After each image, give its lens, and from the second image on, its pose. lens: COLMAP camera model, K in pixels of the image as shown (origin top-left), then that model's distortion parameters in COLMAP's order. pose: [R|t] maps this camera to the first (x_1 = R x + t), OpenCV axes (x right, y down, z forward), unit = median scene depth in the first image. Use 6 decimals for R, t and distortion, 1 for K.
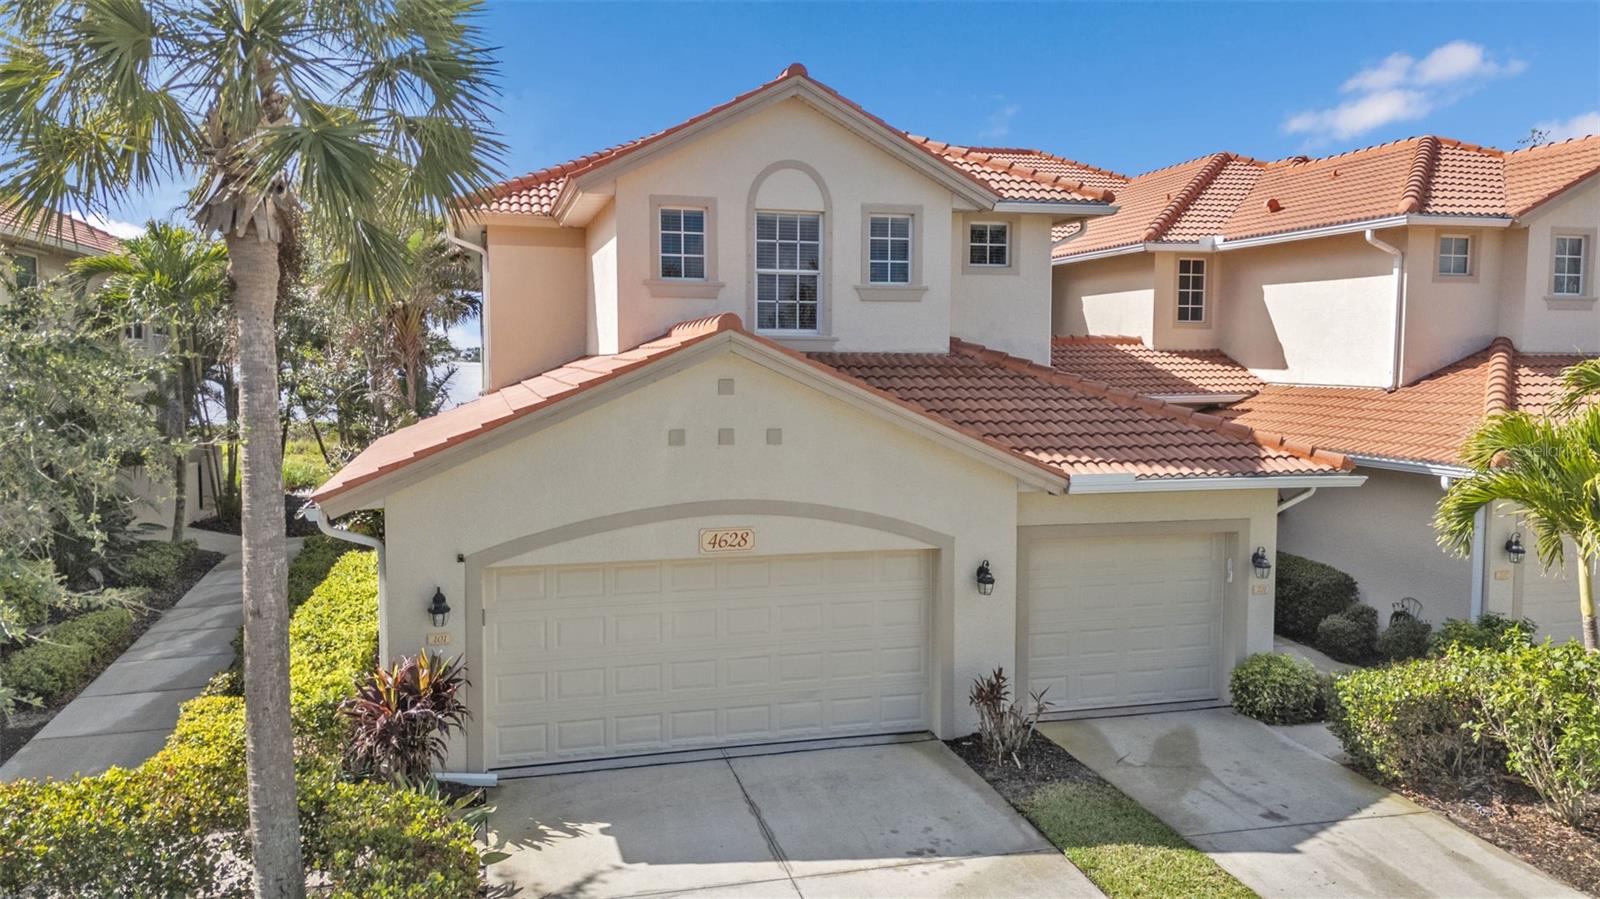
lens RADIAL K [[1191.0, 0, 806.9], [0, 1191.0, 446.9], [0, 0, 1]] dist [0.063202, -0.058366]
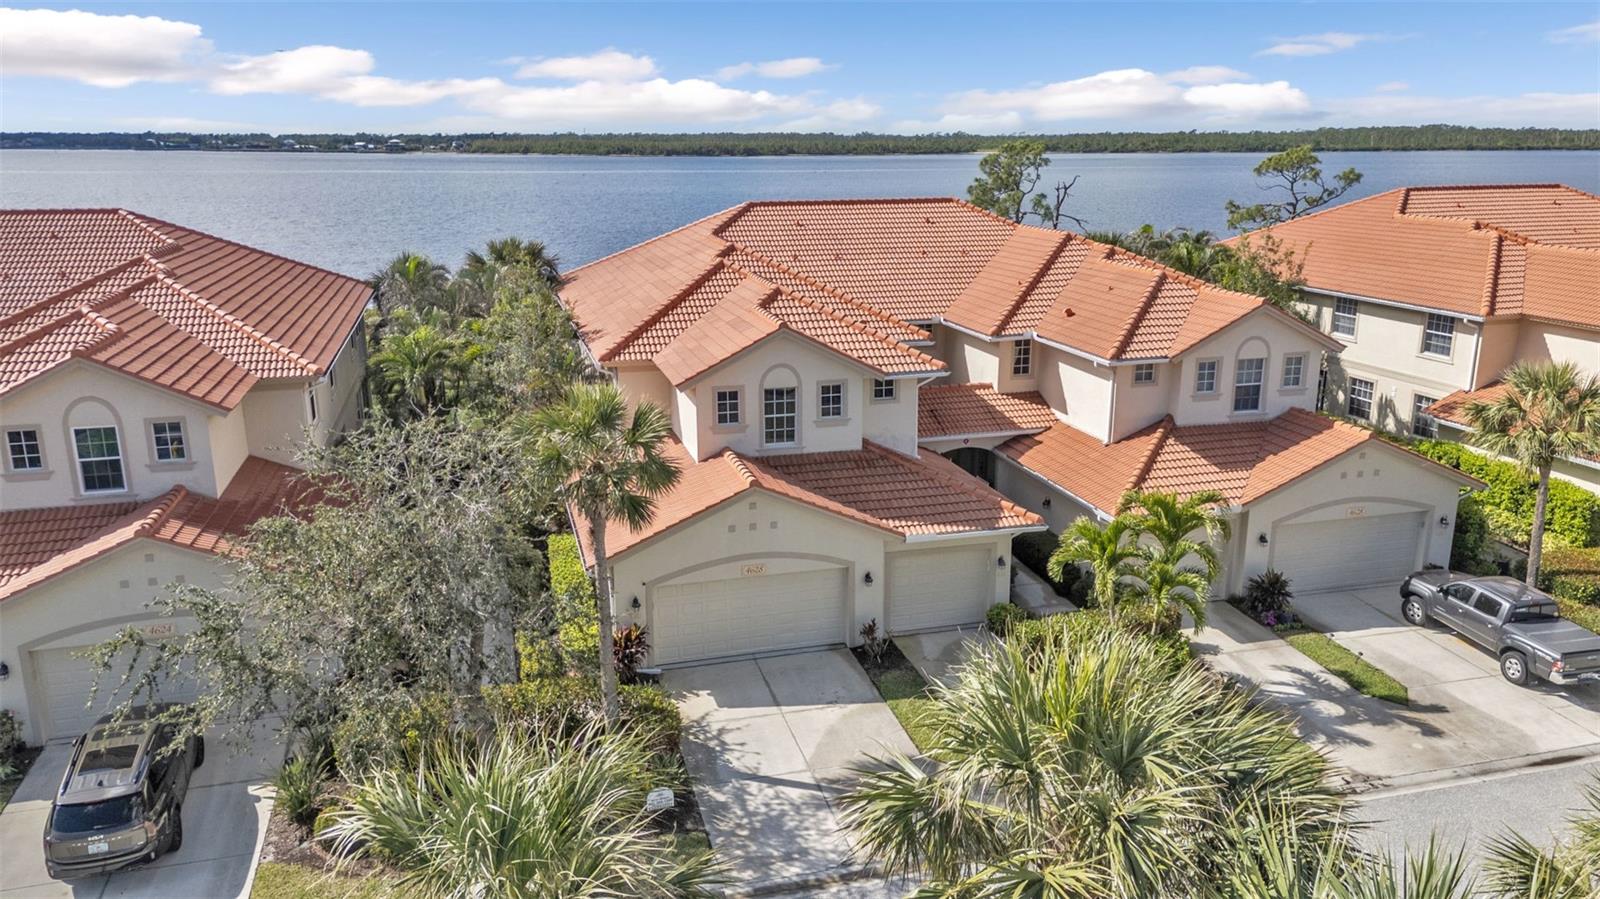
lens RADIAL K [[1191.0, 0, 813.4], [0, 1191.0, 455.7], [0, 0, 1]] dist [0.063202, -0.058366]
pose [[0.999976, -0.003794, 0.005727, 0.029534], [0.002662, 0.982541, 0.186030, -0.466681], [-0.006333, -0.186010, 0.982527, -1.008346]]
